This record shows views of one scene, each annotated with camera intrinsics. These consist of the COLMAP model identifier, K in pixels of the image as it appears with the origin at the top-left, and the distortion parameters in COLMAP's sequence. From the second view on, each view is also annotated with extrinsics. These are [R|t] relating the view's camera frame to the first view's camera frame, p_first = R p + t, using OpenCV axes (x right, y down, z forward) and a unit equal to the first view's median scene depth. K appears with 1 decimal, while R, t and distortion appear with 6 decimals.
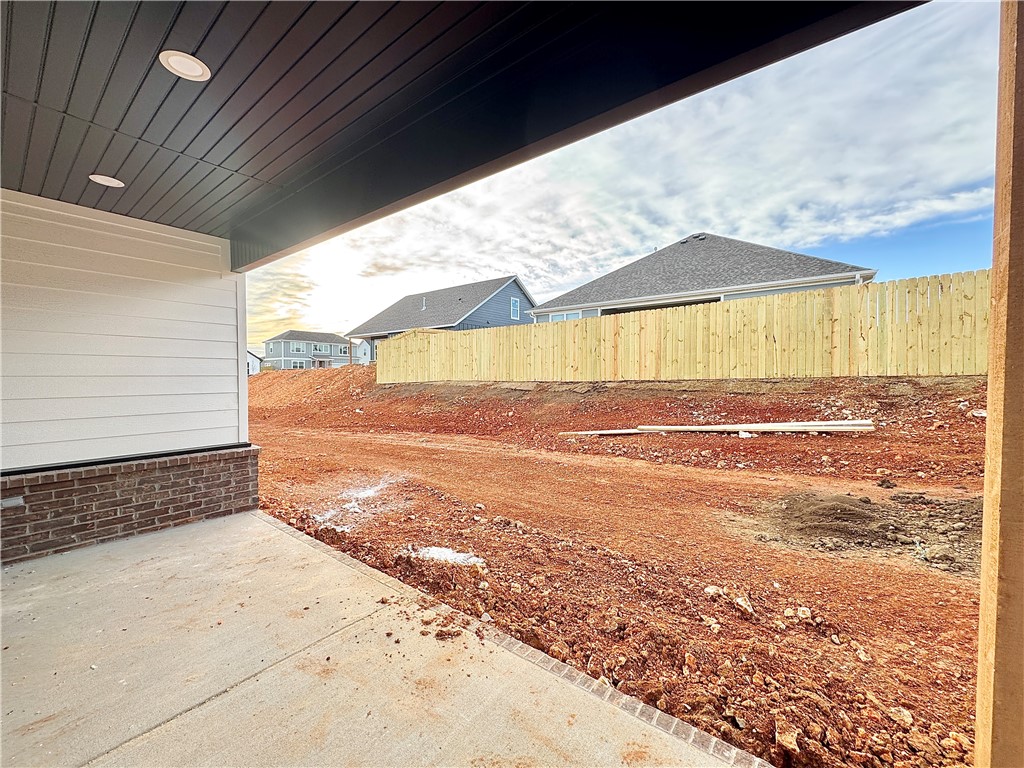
lens RADIAL K [[411.8, 0, 513.0], [0, 411.8, 386.3], [0, 0, 1]] dist [-0.001970, -0.000113]
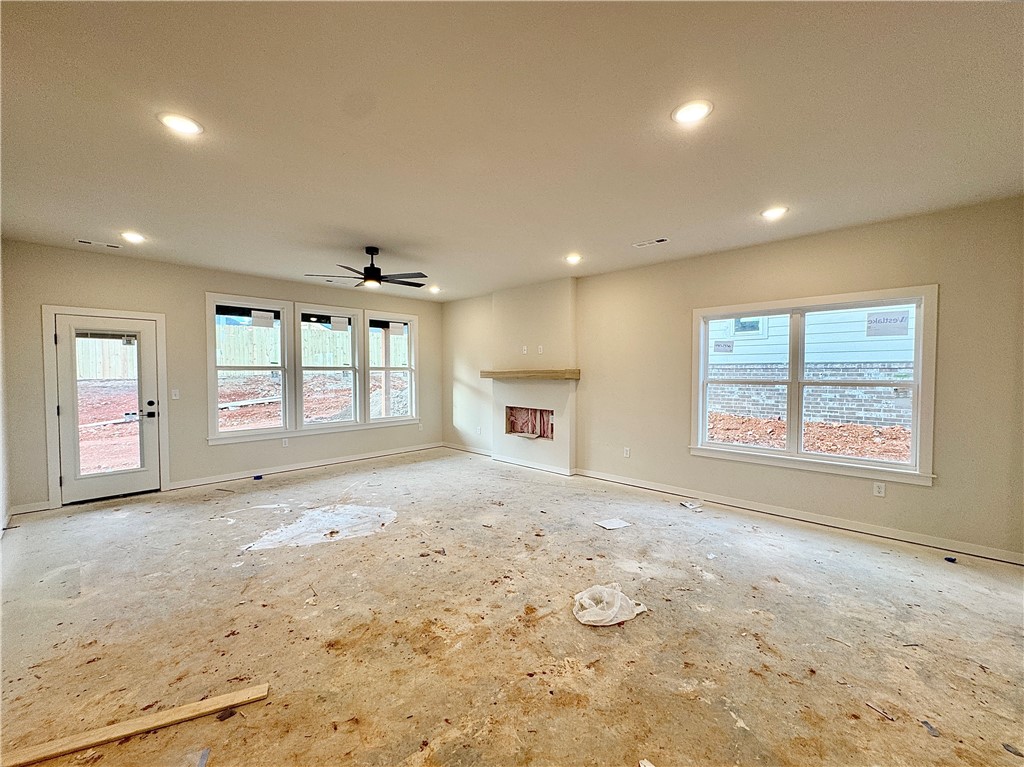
lens RADIAL K [[411.8, 0, 513.0], [0, 411.8, 385.8], [0, 0, 1]] dist [-0.001970, -0.000113]
pose [[0.095672, -0.035072, 0.994795, -0.937216], [0.025604, 0.999135, 0.032763, -0.005280], [-0.995084, 0.022336, 0.096487, -0.324072]]
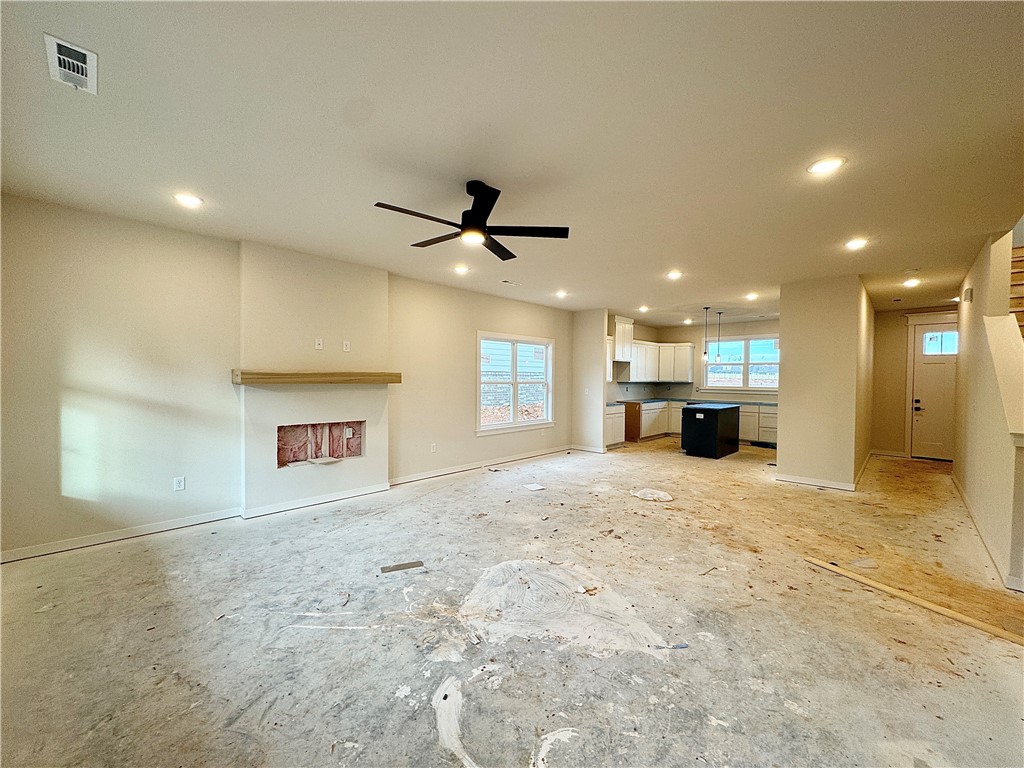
lens RADIAL K [[404.0, 0, 512.0], [0, 404.0, 384.0], [0, 0, 1]] dist [-0.001181, -0.000181]
pose [[-0.993942, -0.011159, 0.109342, -0.500502], [-0.006693, 0.999131, 0.041133, -0.016080], [-0.109706, 0.040152, -0.993153, 0.231925]]
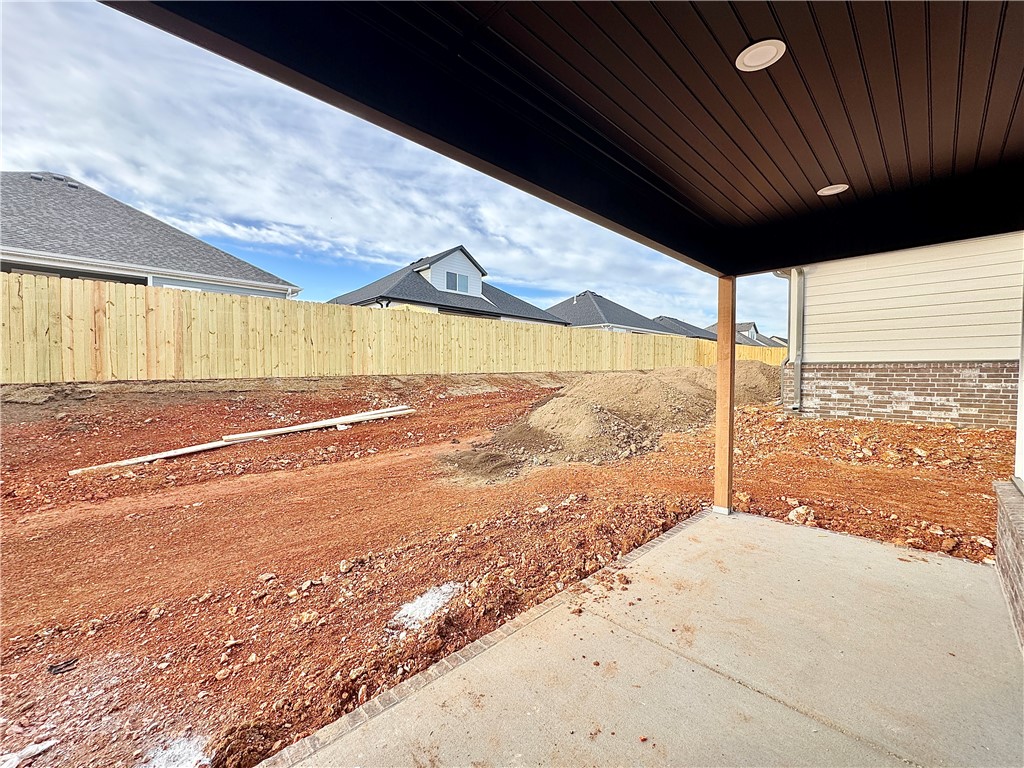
lens RADIAL K [[409.3, 0, 513.5], [0, 409.3, 386.4], [0, 0, 1]] dist [-0.002783, -0.000015]
pose [[0.139799, -0.028550, 0.989768, -0.413566], [0.019933, 0.999463, 0.026014, -0.012433], [-0.989979, 0.016093, 0.140293, 0.326133]]
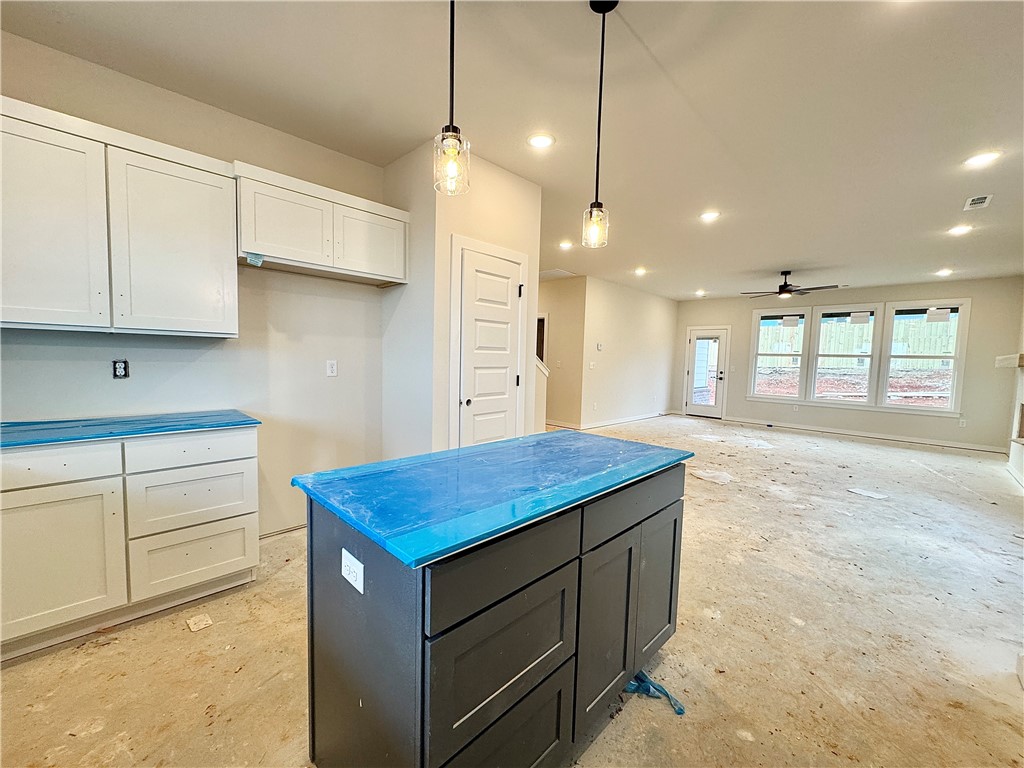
lens RADIAL K [[411.8, 0, 513.0], [0, 411.8, 386.3], [0, 0, 1]] dist [-0.001970, -0.000113]
pose [[0.993530, 0.035607, -0.107843, -0.848678], [-0.030840, 0.998486, 0.045554, 0.028823], [0.109302, -0.041933, 0.993124, -0.928124]]
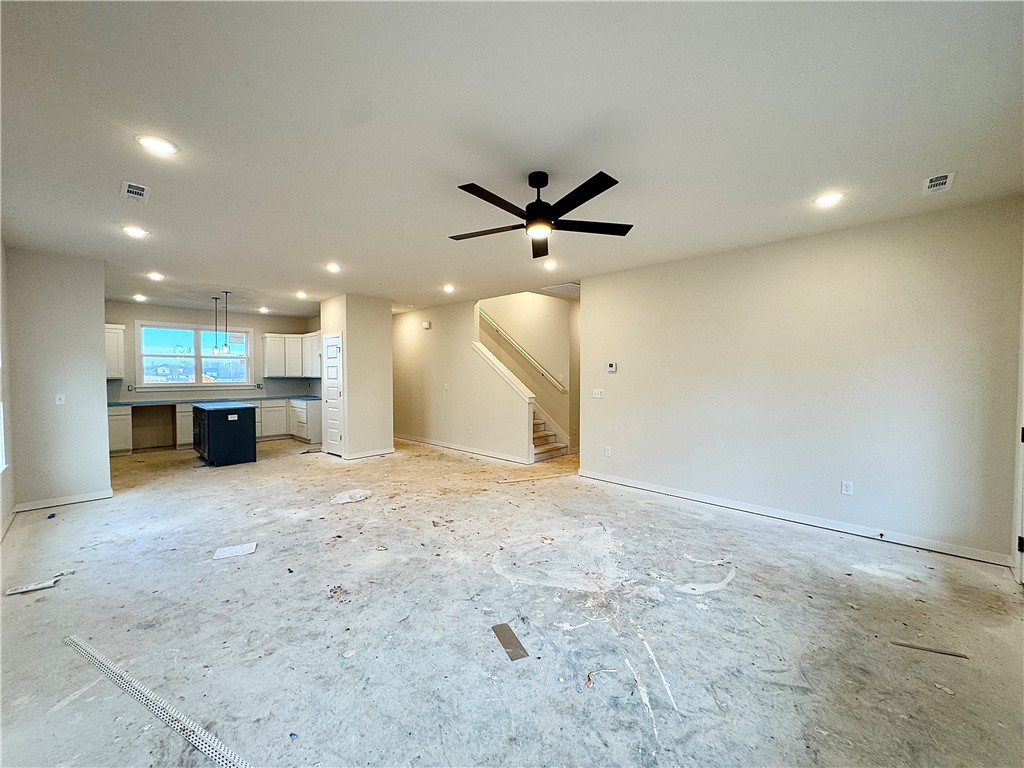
lens RADIAL K [[407.4, 0, 509.3], [0, 407.4, 382.5], [0, 0, 1]] dist [-0.002124, -0.000116]
pose [[-0.113384, 0.021273, -0.993323, -0.108137], [-0.025973, 0.999366, 0.024367, -0.011006], [0.993212, 0.028562, -0.112760, -0.083353]]
